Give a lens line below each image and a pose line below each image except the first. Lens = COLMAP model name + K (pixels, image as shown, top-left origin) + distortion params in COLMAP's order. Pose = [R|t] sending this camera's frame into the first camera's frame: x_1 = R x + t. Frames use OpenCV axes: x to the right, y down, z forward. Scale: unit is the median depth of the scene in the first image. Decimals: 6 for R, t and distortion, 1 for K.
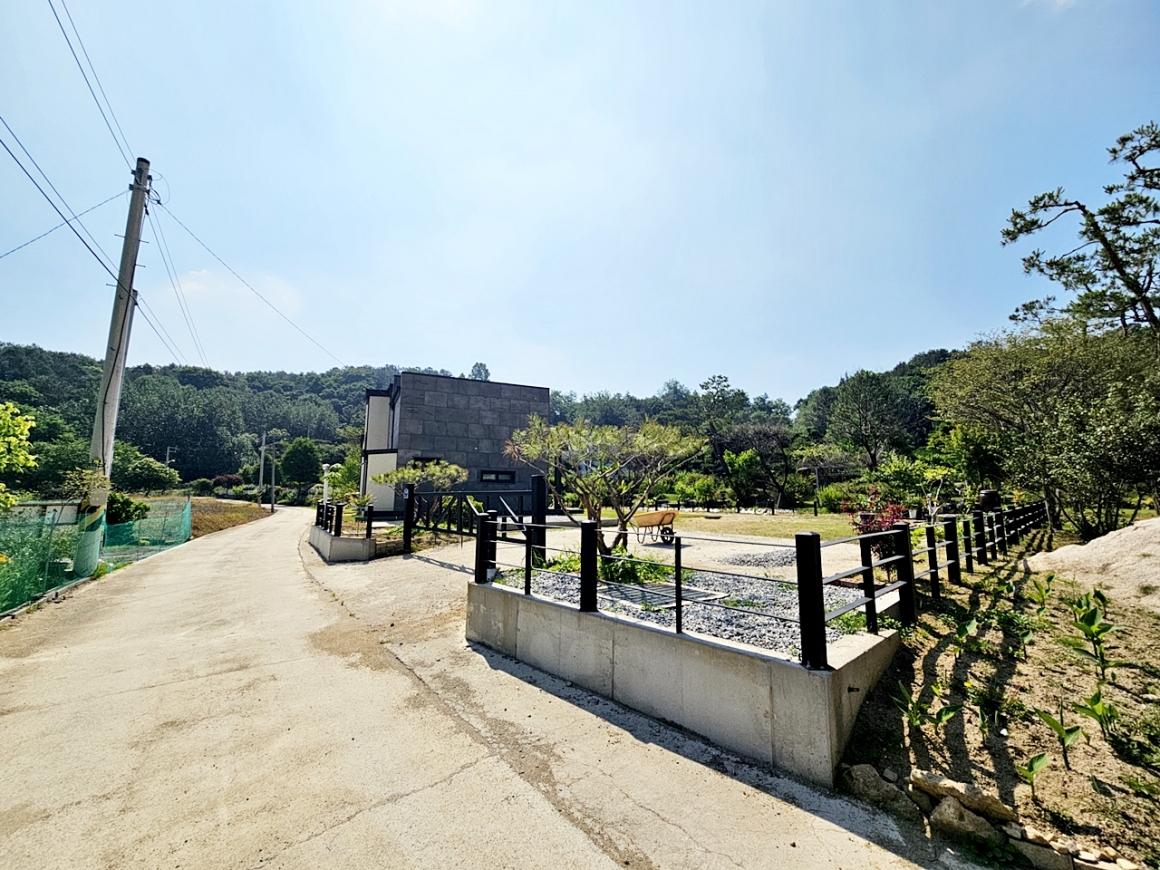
lens RADIAL K [[474.7, 0, 580.0], [0, 474.7, 435.0], [0, 0, 1]] dist [0.000293, -0.000039]
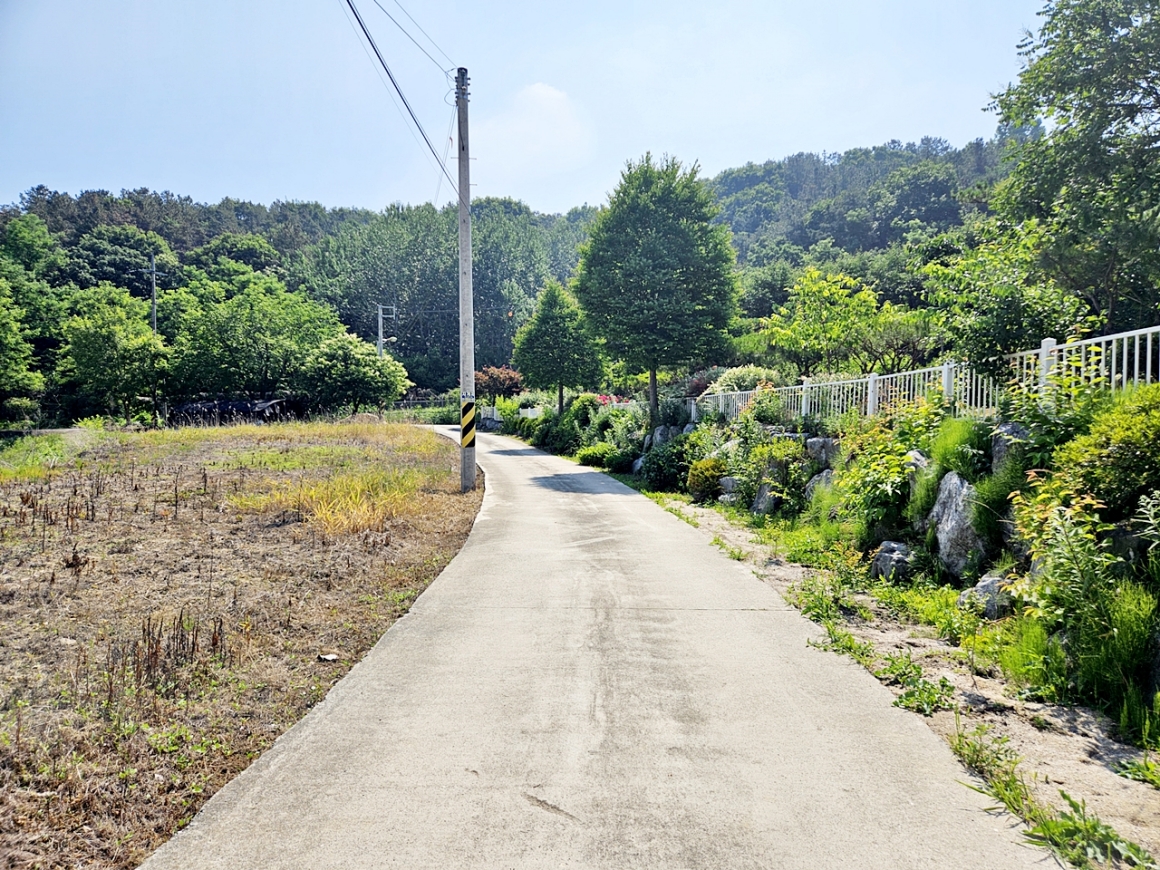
lens RADIAL K [[775.9, 0, 580.0], [0, 775.9, 435.0], [0, 0, 1]] dist [0.104931, 0.000091]
pose [[0.807933, 0.017172, -0.589025, -0.326411], [0.067662, 0.990261, 0.121678, 0.068212], [0.585378, -0.138162, 0.798902, 0.555336]]
